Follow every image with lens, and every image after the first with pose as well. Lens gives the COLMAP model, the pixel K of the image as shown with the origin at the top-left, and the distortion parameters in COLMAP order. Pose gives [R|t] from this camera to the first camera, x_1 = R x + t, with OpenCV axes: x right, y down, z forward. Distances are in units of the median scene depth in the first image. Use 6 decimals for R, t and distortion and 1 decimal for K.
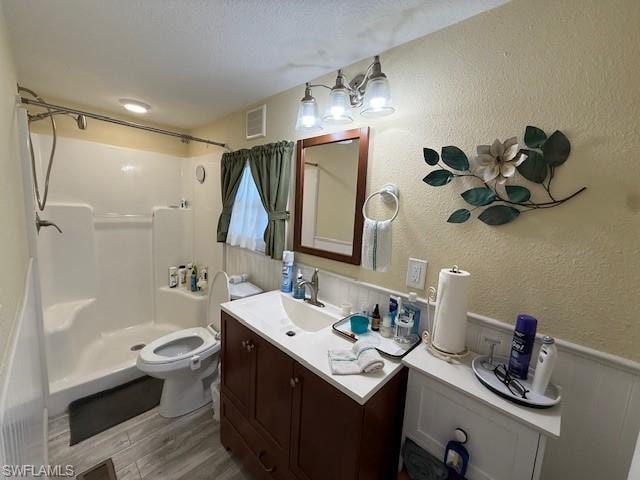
lens RADIAL K [[254.3, 0, 318.7], [0, 254.3, 240.0], [0, 0, 1]] dist [-0.012695, -0.000202]
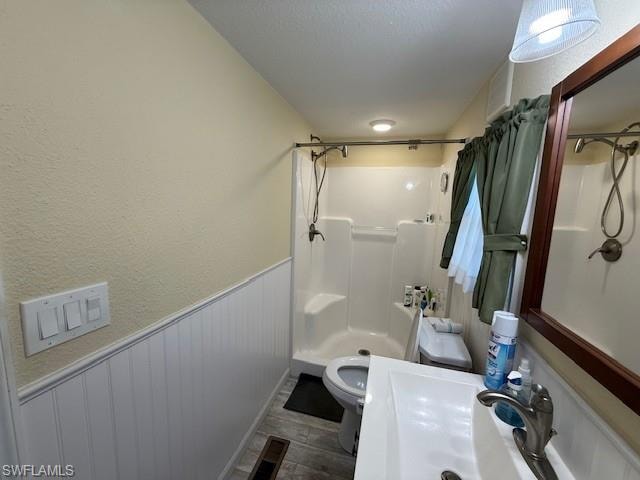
lens RADIAL K [[254.3, 0, 319.1], [0, 254.3, 238.6], [0, 0, 1]] dist [-0.012695, -0.000202]
pose [[0.456734, 0.076085, -0.886344, 0.122255], [-0.123285, 0.992135, 0.021637, -0.059020], [0.881019, 0.099390, 0.462522, 0.350023]]
